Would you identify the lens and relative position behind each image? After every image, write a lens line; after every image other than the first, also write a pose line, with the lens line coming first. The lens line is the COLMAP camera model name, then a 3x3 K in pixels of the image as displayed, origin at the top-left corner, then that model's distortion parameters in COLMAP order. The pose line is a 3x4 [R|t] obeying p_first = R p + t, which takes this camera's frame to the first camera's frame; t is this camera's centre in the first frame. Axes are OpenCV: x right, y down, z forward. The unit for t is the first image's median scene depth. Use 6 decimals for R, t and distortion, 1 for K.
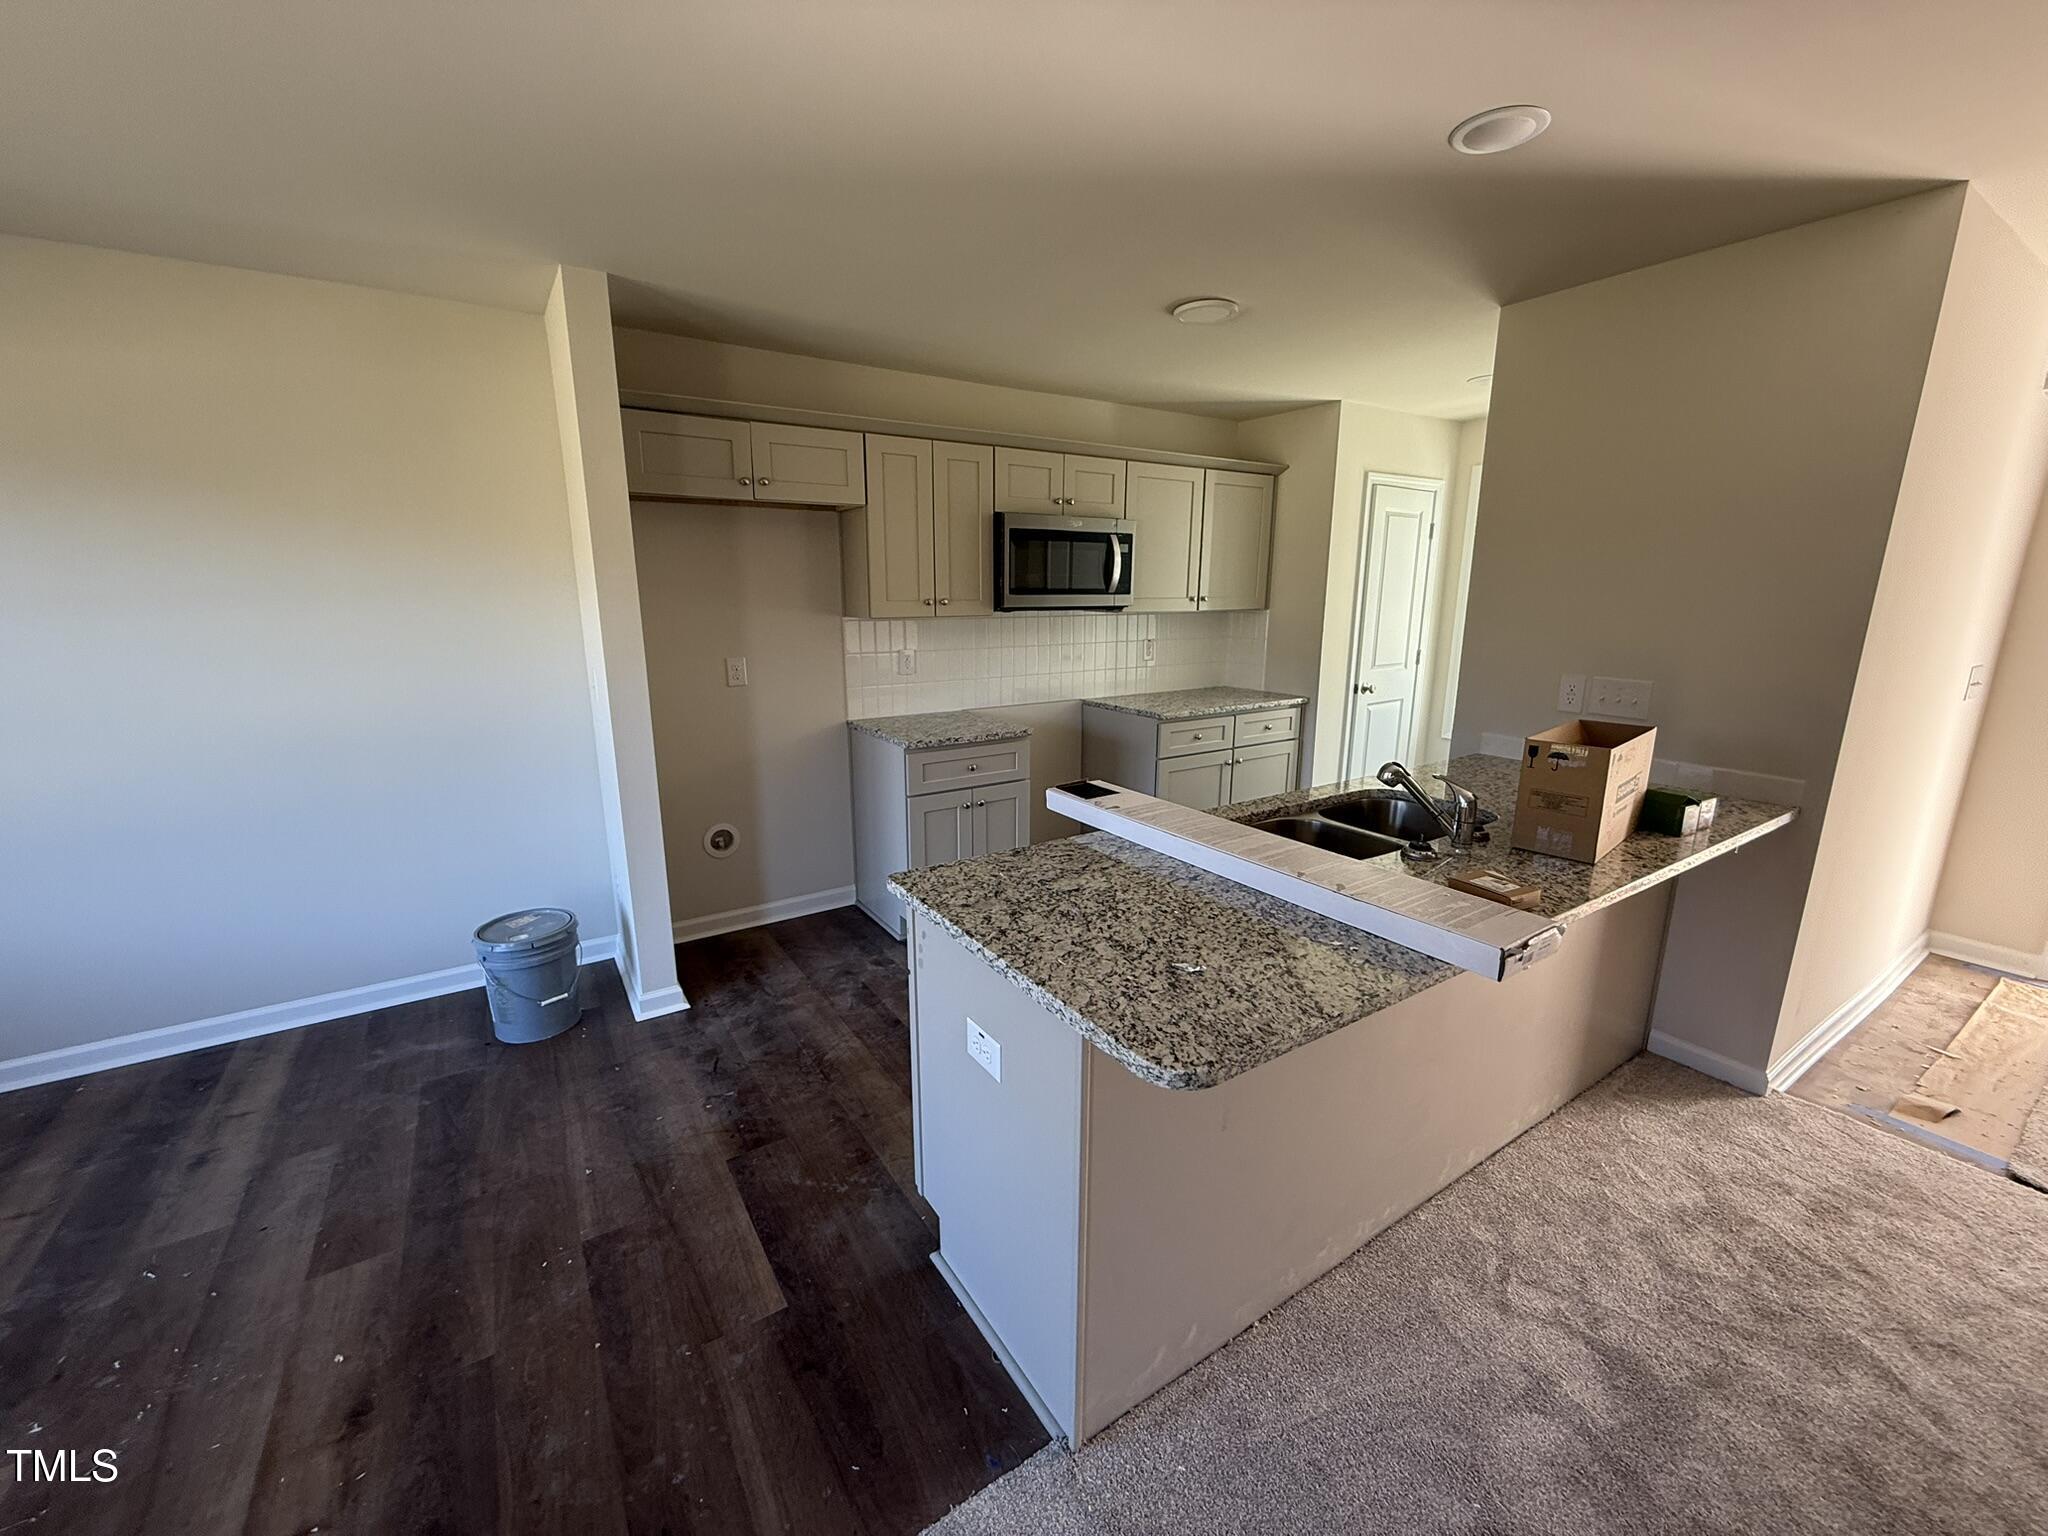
lens RADIAL K [[822.9, 0, 1022.7], [0, 822.9, 767.4], [0, 0, 1]] dist [-0.000079, 0.000004]
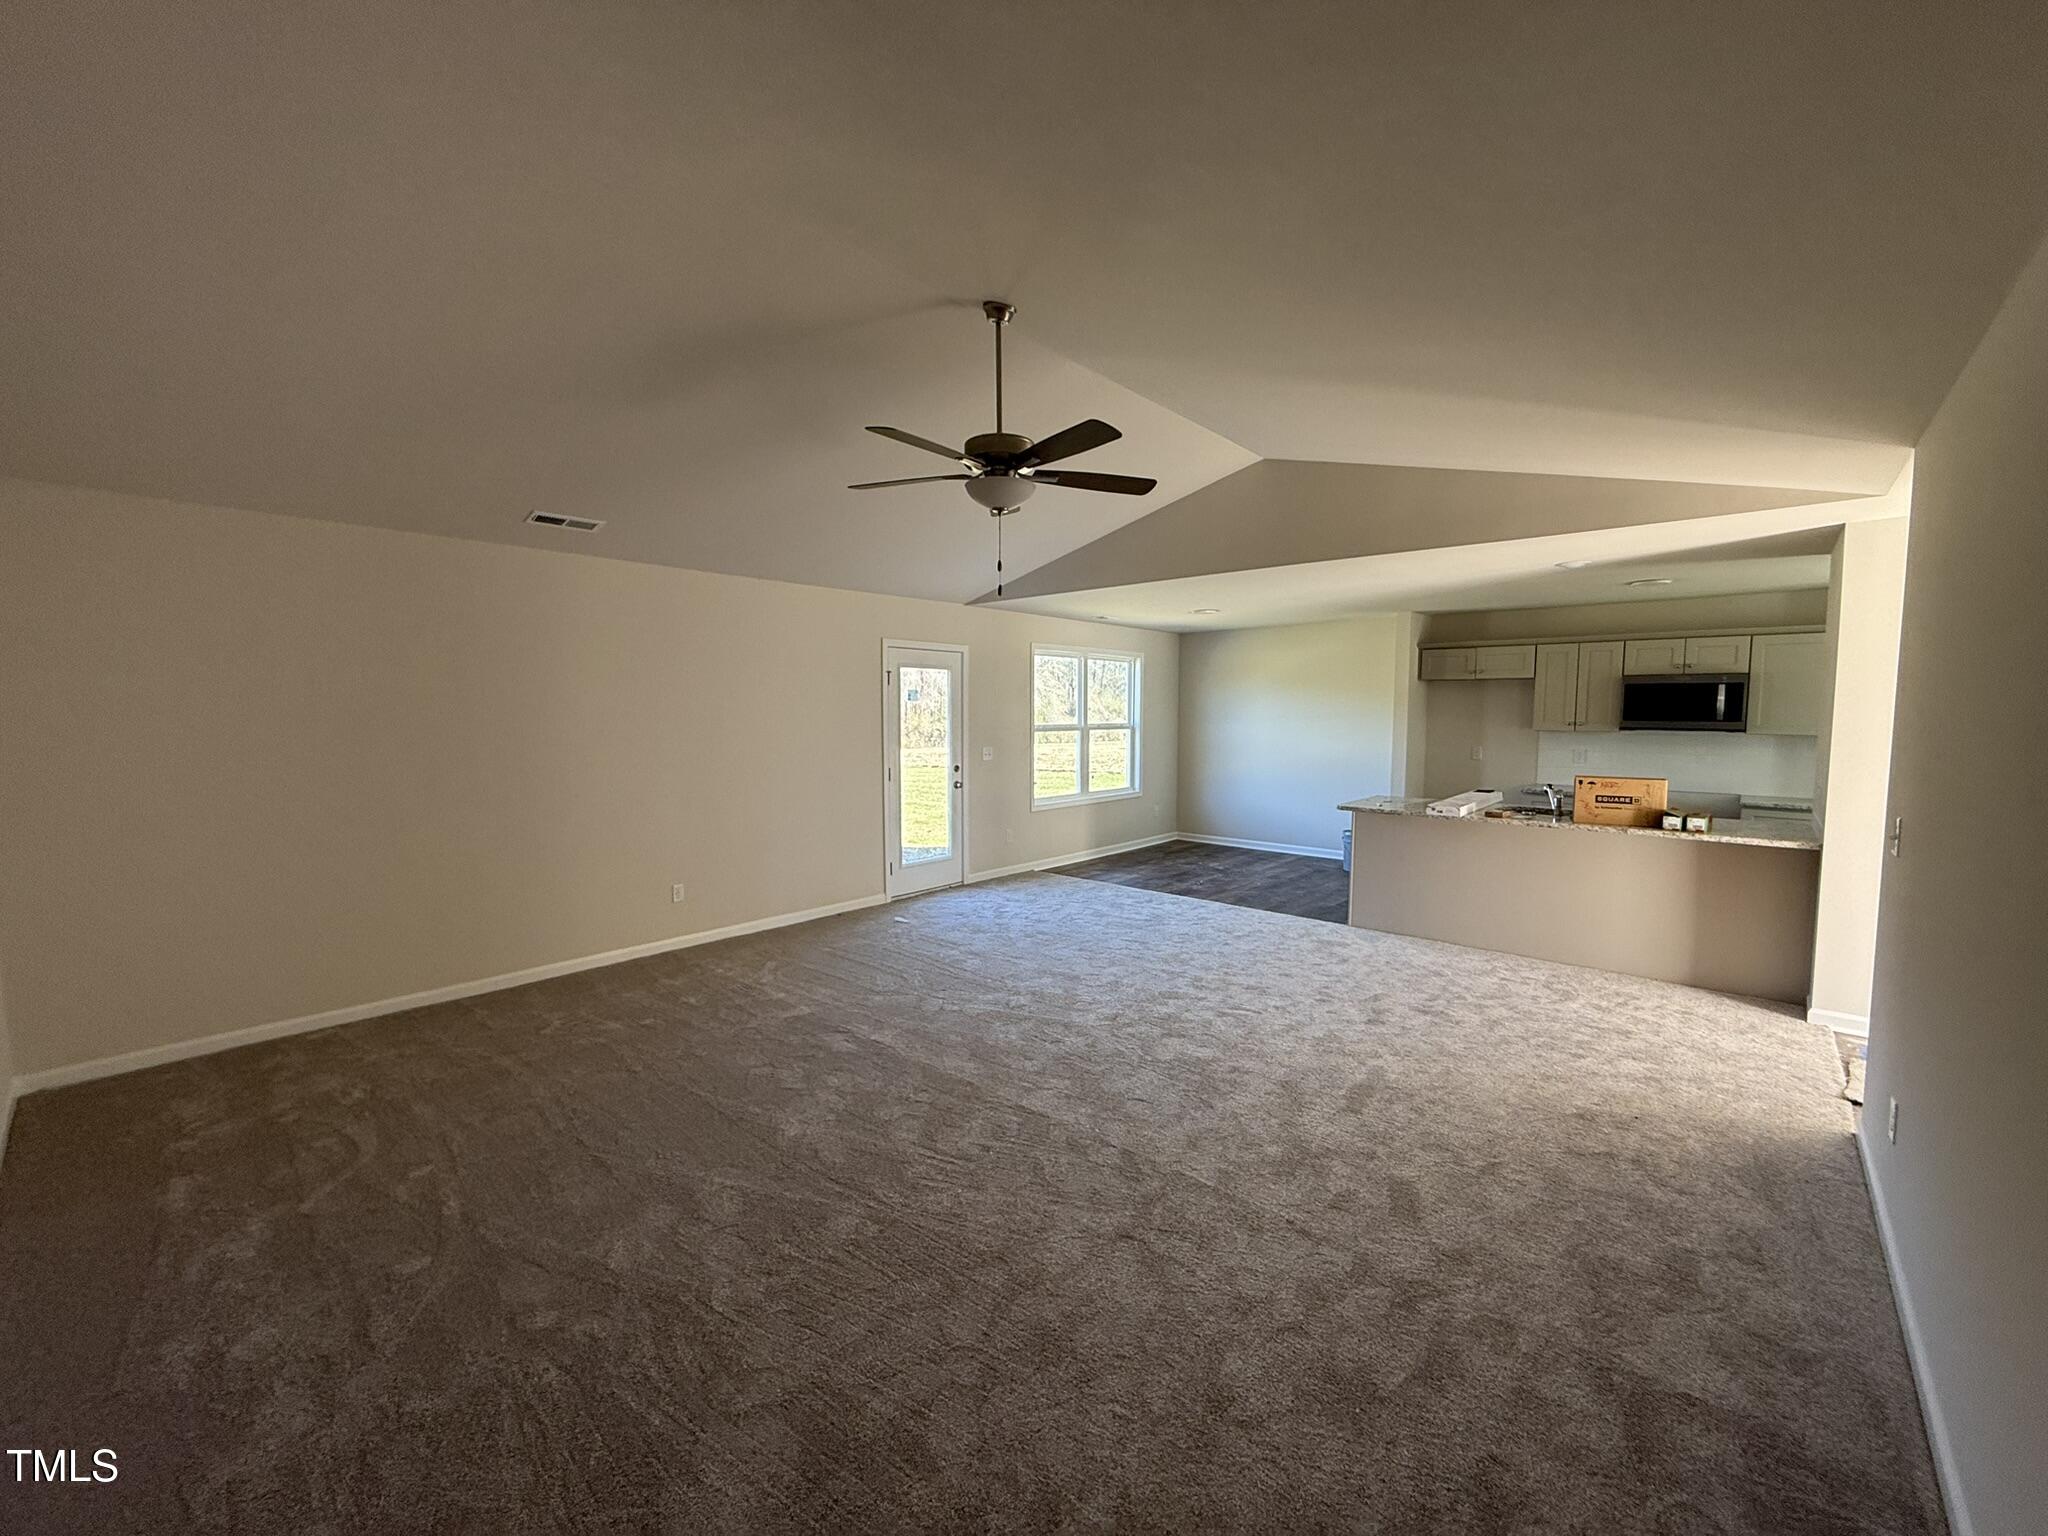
lens RADIAL K [[822.9, 0, 1023.4], [0, 822.9, 769.6], [0, 0, 1]] dist [-0.000079, 0.000004]
pose [[0.267151, 0.066265, -0.961374, 1.380532], [-0.212098, 0.977212, 0.008418, 0.155302], [0.940024, 0.201656, 0.275117, -0.693906]]
